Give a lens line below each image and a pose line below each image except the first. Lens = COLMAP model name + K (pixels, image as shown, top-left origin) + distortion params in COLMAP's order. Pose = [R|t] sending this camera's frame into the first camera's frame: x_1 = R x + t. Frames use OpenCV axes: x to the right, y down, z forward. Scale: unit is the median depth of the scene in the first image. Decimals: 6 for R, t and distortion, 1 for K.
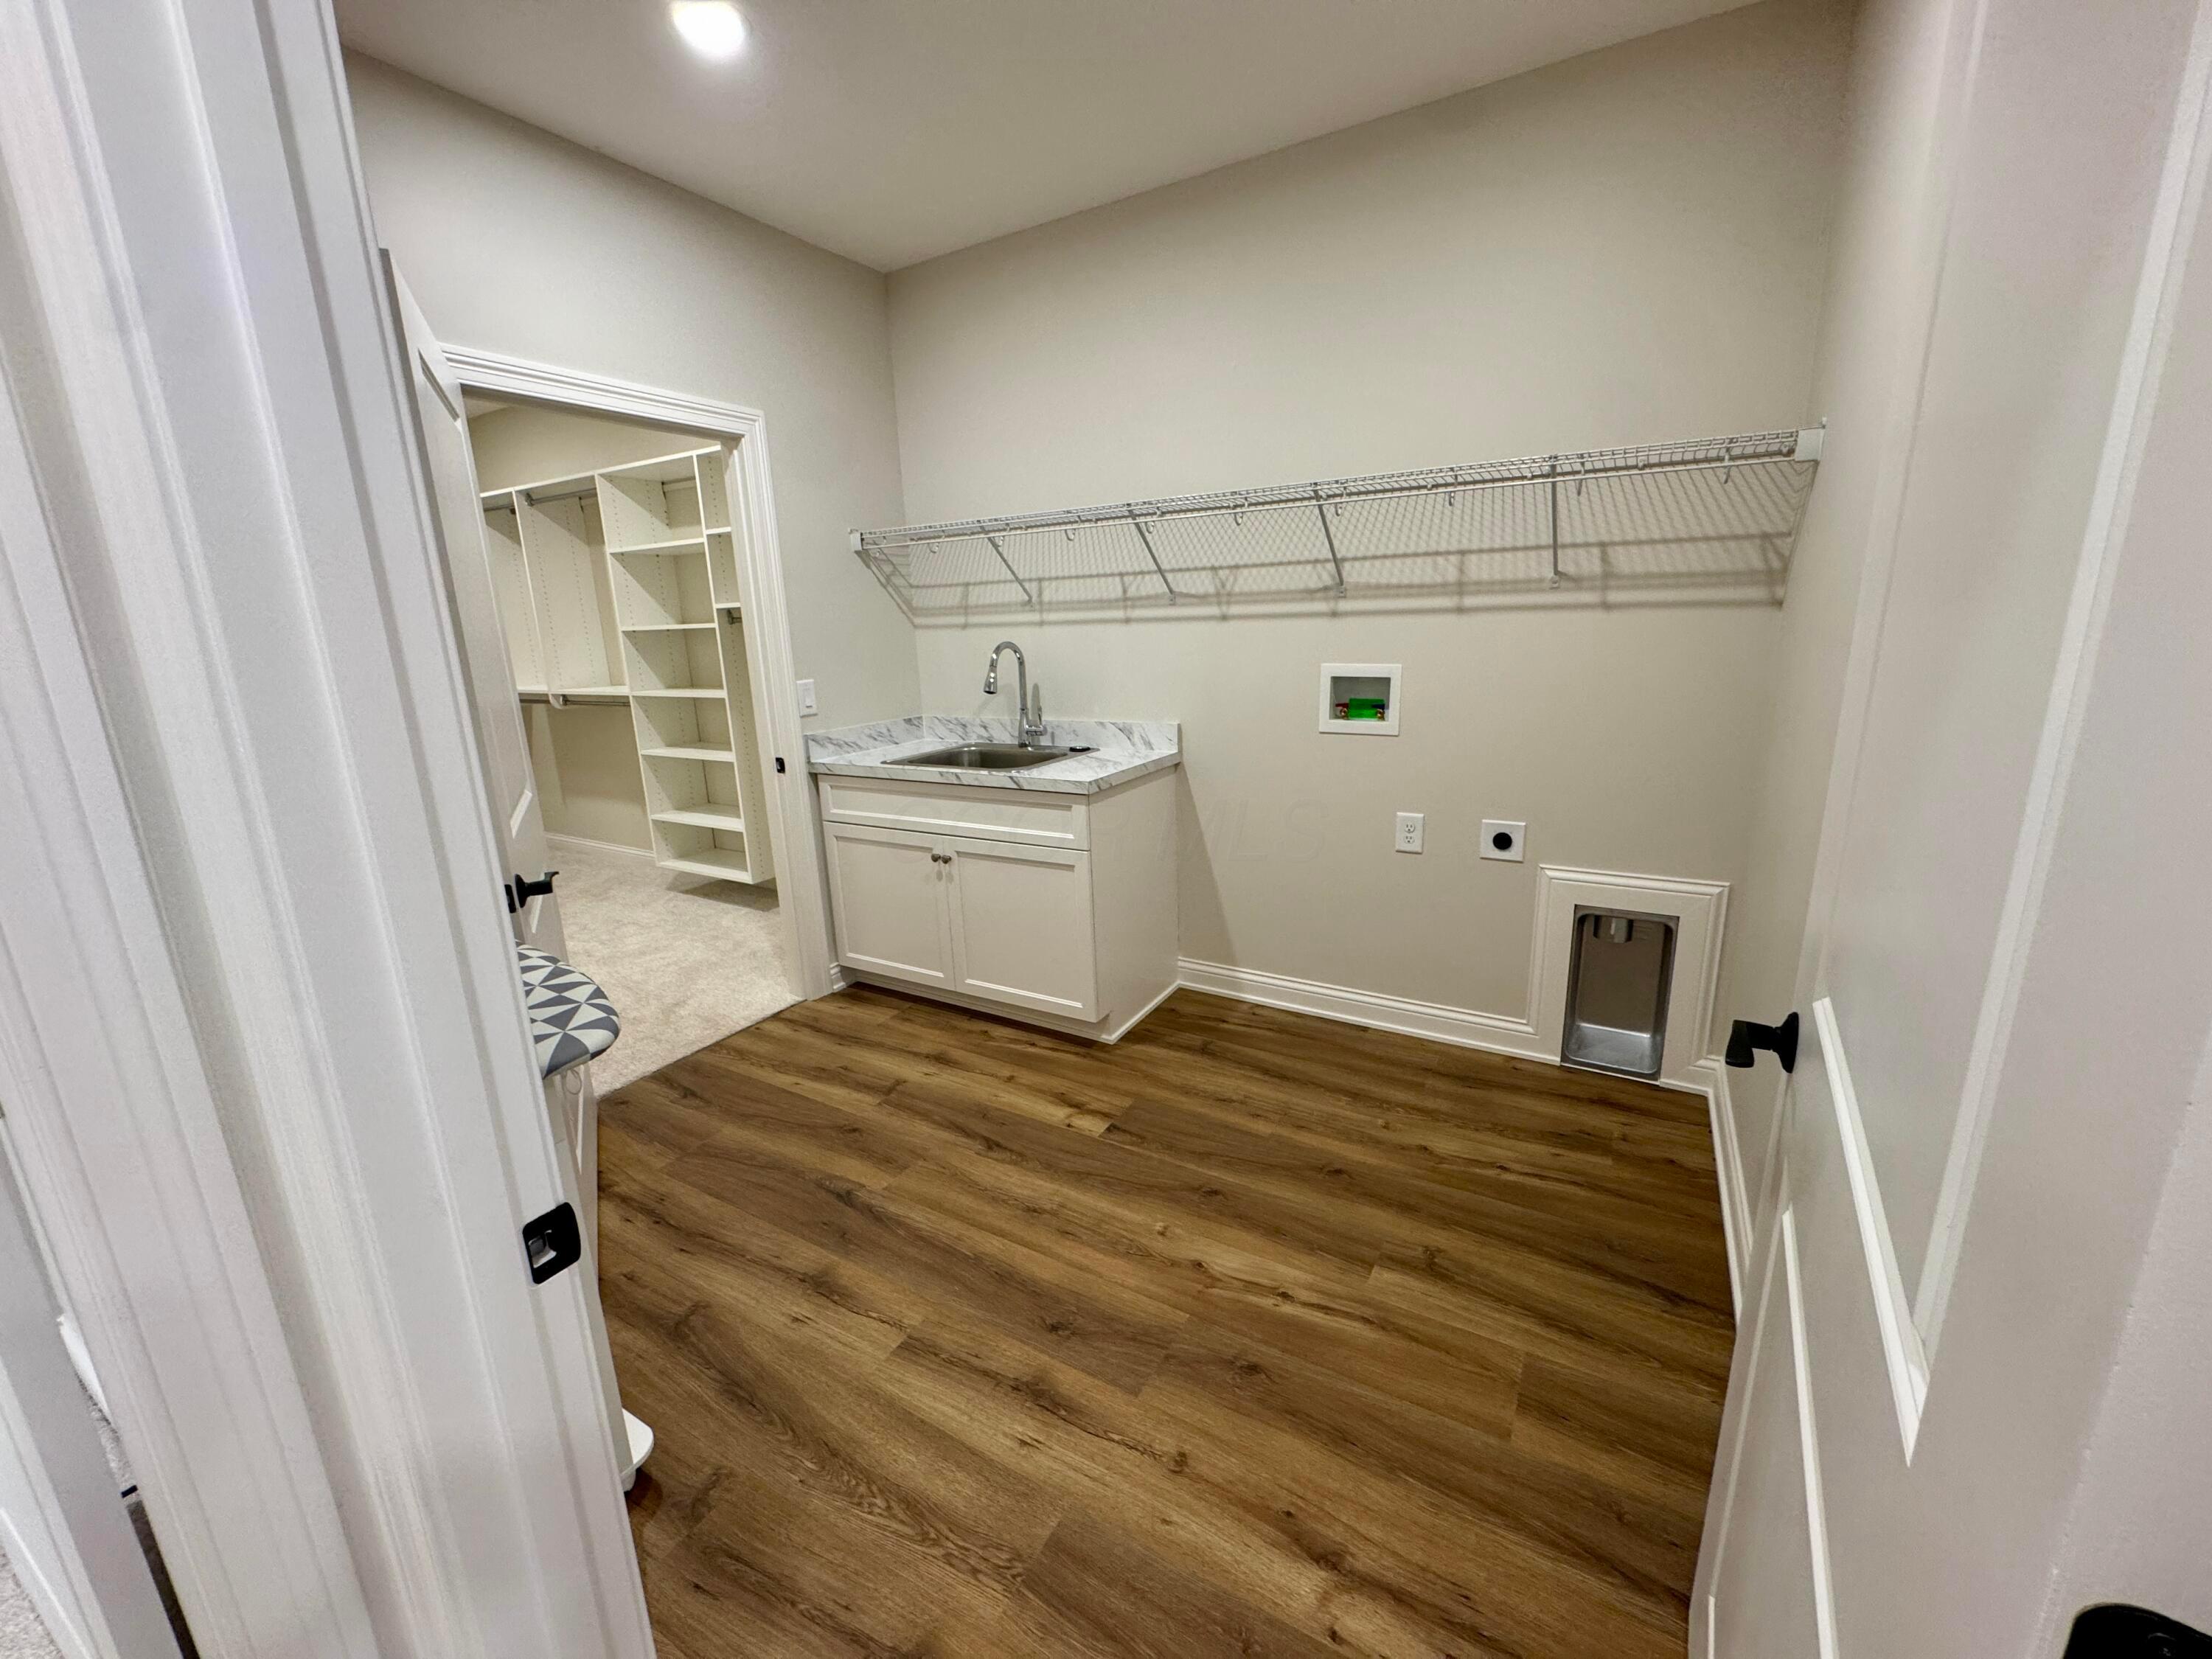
lens RADIAL K [[889.0, 0, 1111.4], [0, 889.0, 825.5], [0, 0, 1]] dist [-0.000034, -0.000152]
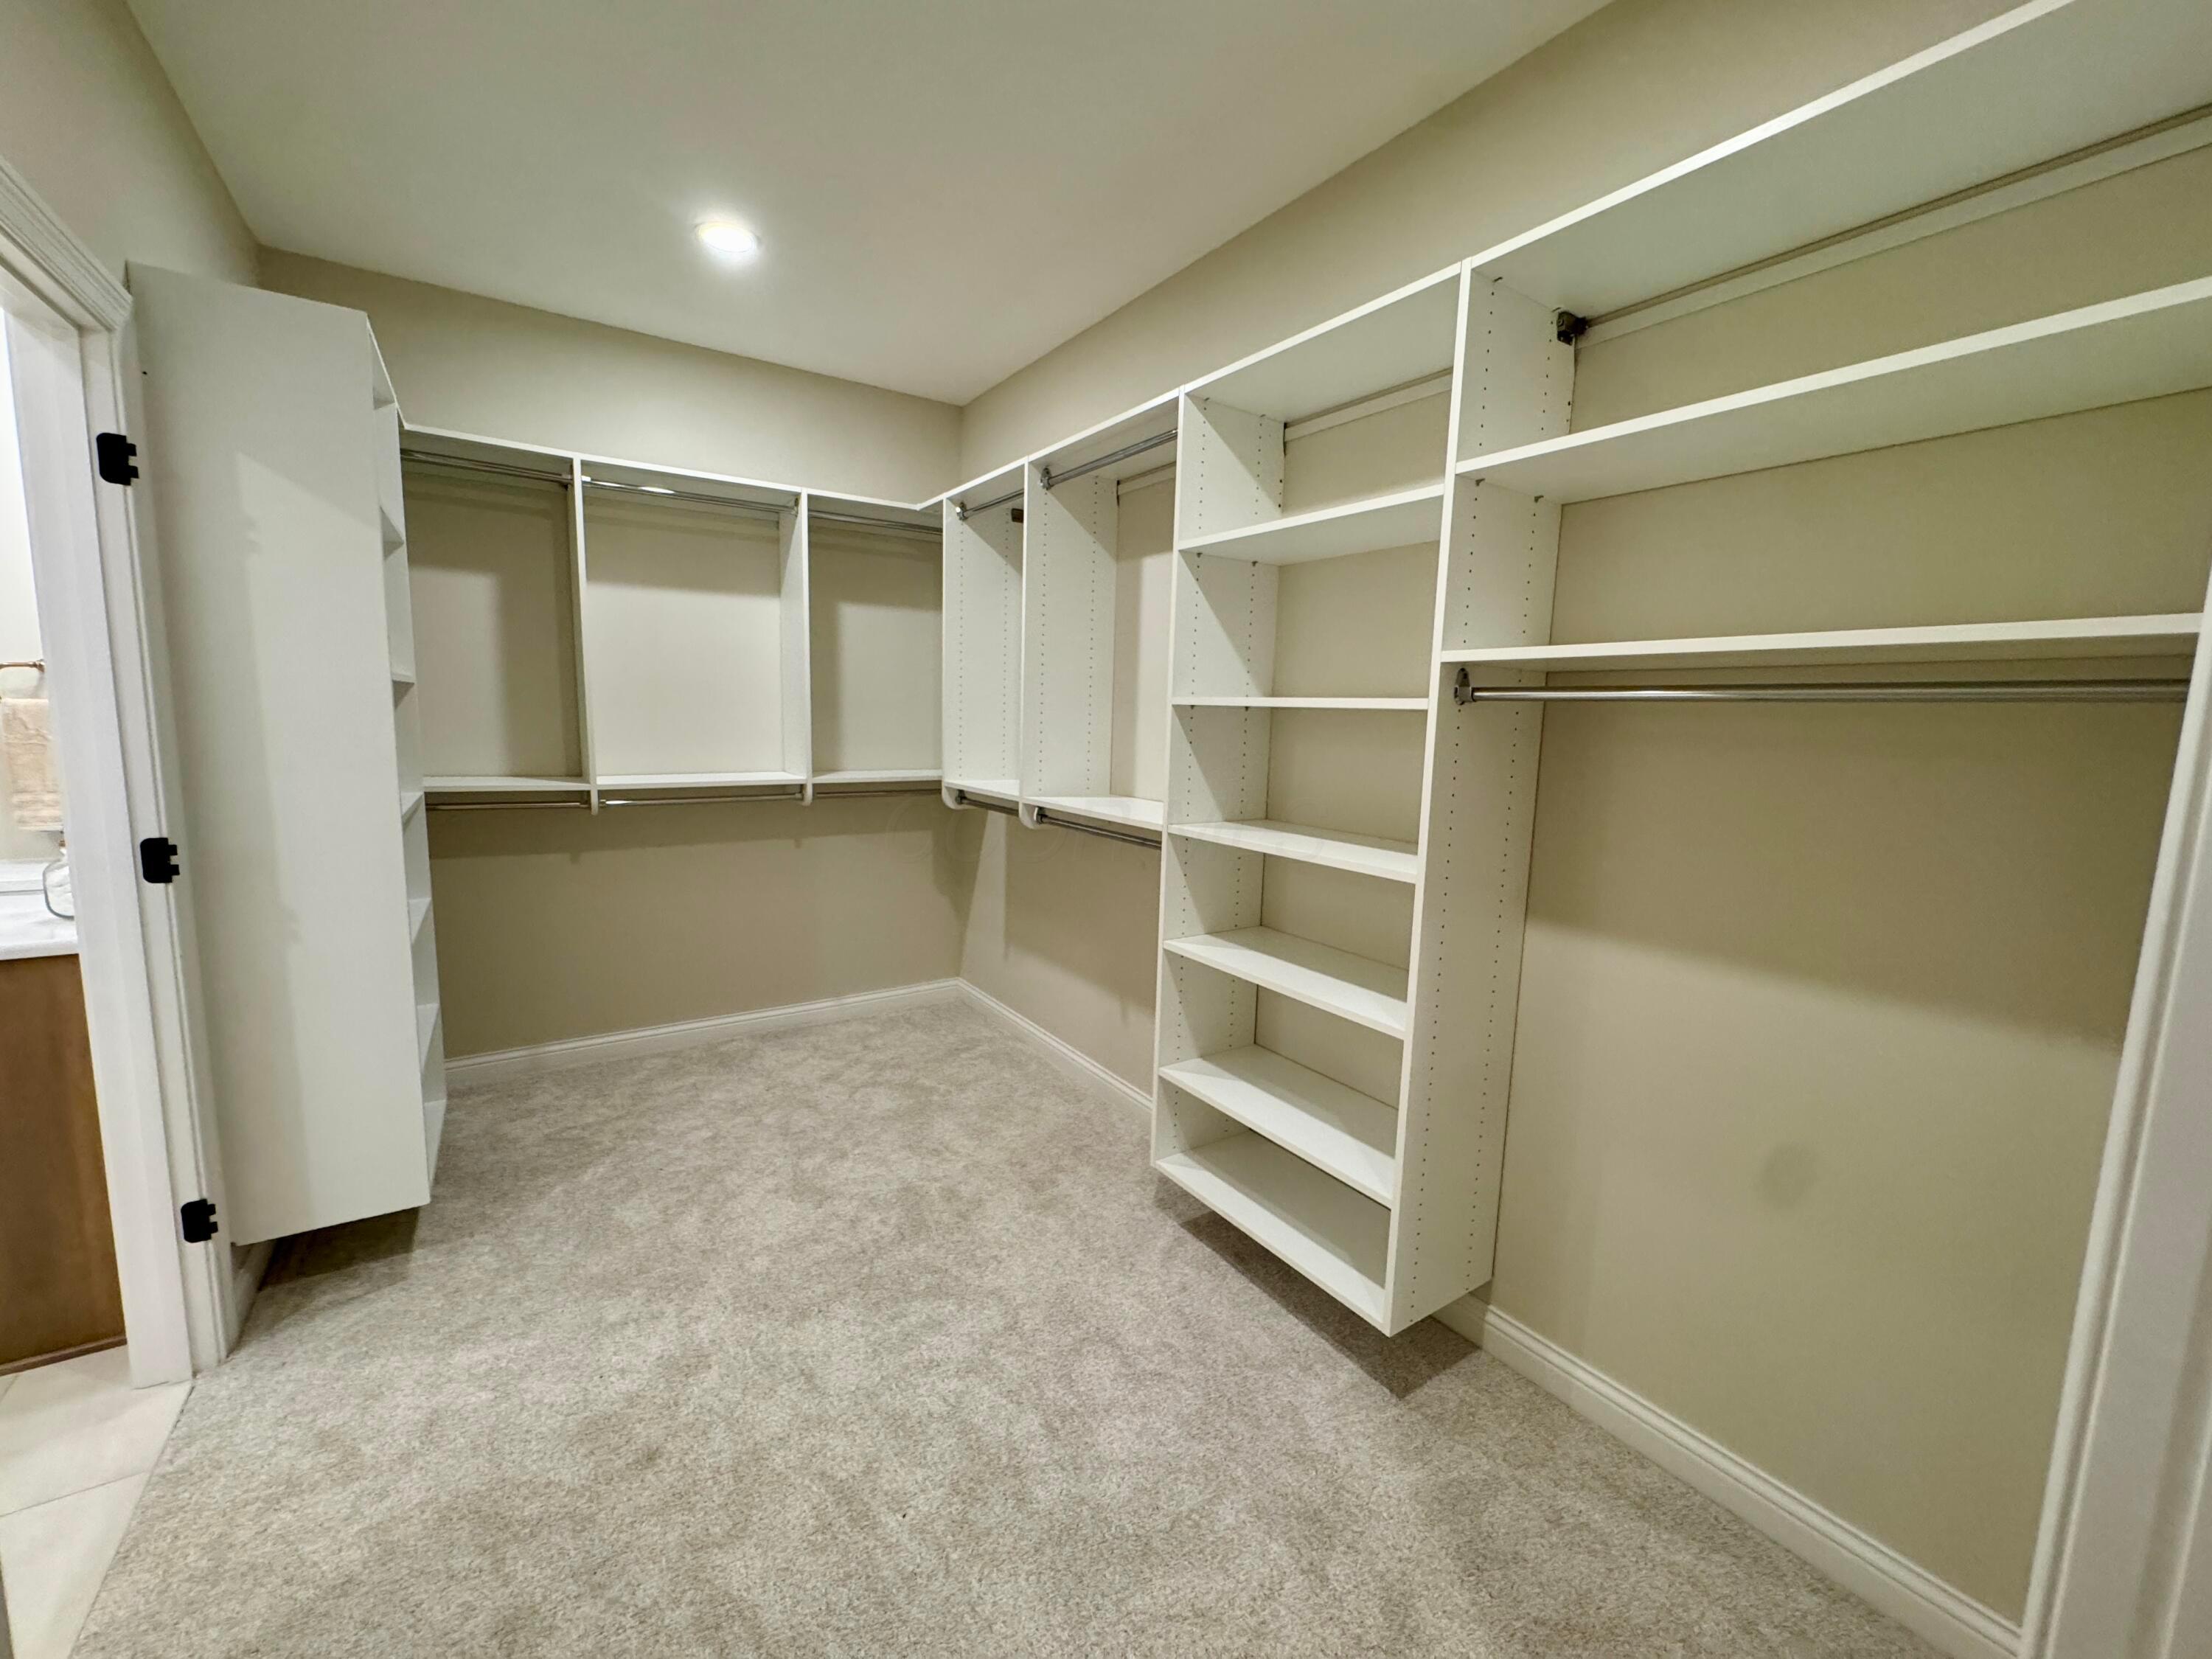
lens RADIAL K [[889.0, 0, 1098.2], [0, 889.0, 824.3], [0, 0, 1]] dist [-0.000034, -0.000152]
pose [[0.900008, 0.113111, -0.420940, -0.357162], [-0.154842, 0.985719, -0.066193, -0.109853], [0.407442, 0.124753, 0.904670, 0.520632]]
